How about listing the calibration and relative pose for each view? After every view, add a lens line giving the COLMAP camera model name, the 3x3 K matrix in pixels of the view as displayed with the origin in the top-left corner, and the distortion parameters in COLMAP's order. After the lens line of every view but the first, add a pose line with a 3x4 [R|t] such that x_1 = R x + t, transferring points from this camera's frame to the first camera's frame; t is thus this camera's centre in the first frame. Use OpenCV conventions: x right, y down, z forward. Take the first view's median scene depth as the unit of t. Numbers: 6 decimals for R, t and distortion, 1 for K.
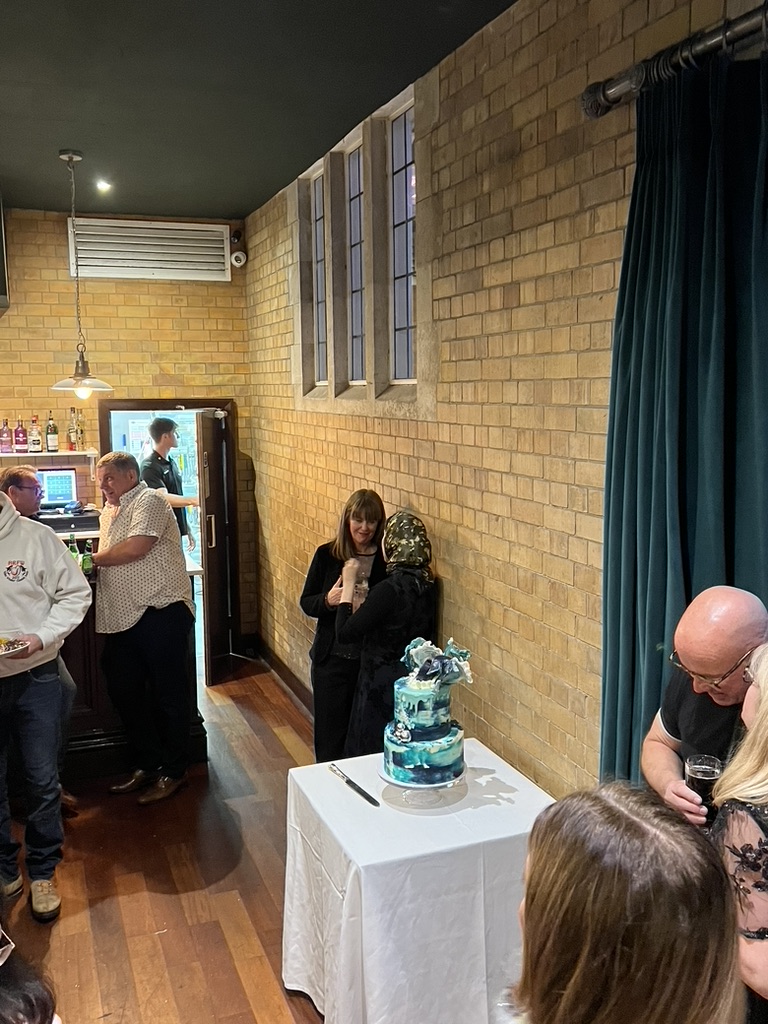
lens RADIAL K [[932.7, 0, 384.0], [0, 932.7, 512.0], [0, 0, 1]] dist [0.162483, -0.387501]
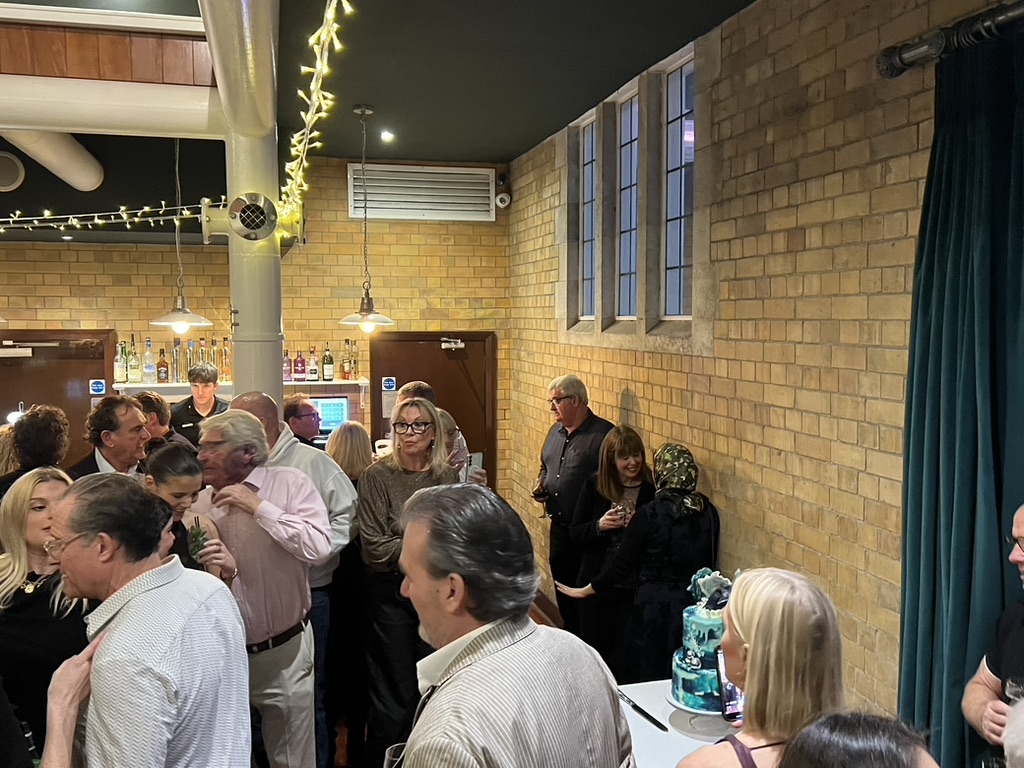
lens RADIAL K [[944.5, 0, 512.0], [0, 944.5, 384.0], [0, 0, 1]] dist [0.115255, -0.250119]
pose [[0.996219, 0.012564, -0.085961, -0.080000], [-0.017587, 0.998166, -0.057932, -0.002735], [0.085075, 0.059225, 0.994613, -0.065590]]
